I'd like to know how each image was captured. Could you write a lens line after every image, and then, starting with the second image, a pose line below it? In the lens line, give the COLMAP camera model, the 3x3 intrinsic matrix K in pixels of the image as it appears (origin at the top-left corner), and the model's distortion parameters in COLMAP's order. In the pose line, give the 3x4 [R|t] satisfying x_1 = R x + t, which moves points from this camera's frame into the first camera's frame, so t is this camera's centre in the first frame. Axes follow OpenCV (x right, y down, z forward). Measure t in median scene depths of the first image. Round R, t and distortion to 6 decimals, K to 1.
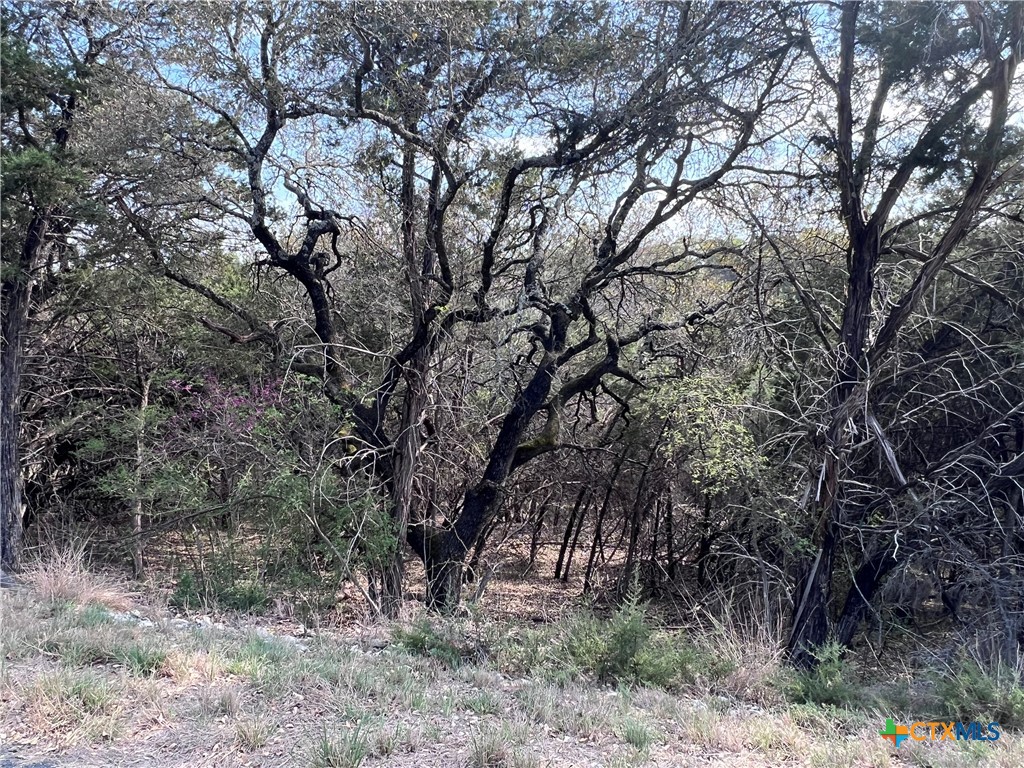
lens RADIAL K [[771.4, 0, 516.3], [0, 771.4, 398.2], [0, 0, 1]] dist [0.005554, -0.010745]
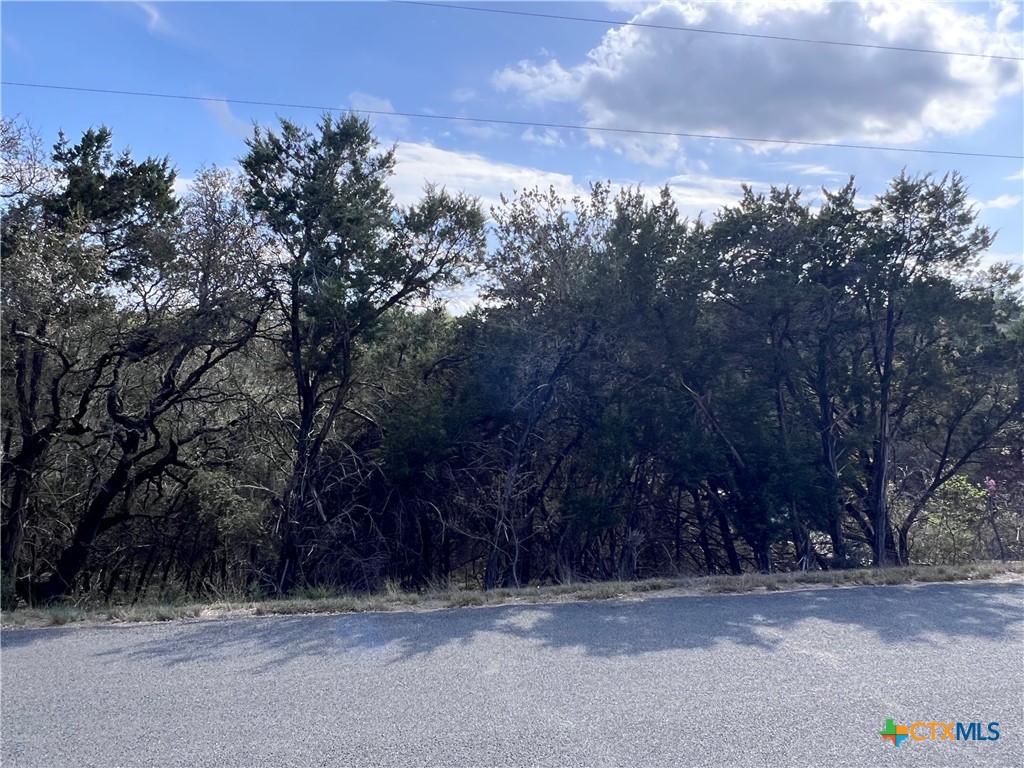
lens RADIAL K [[771.4, 0, 510.2], [0, 771.4, 393.1], [0, 0, 1]] dist [0.005554, -0.010745]
pose [[0.869728, 0.009702, 0.493436, -0.051266], [0.033279, 0.996378, -0.078249, -0.034119], [-0.492408, 0.084477, 0.866255, -0.690798]]
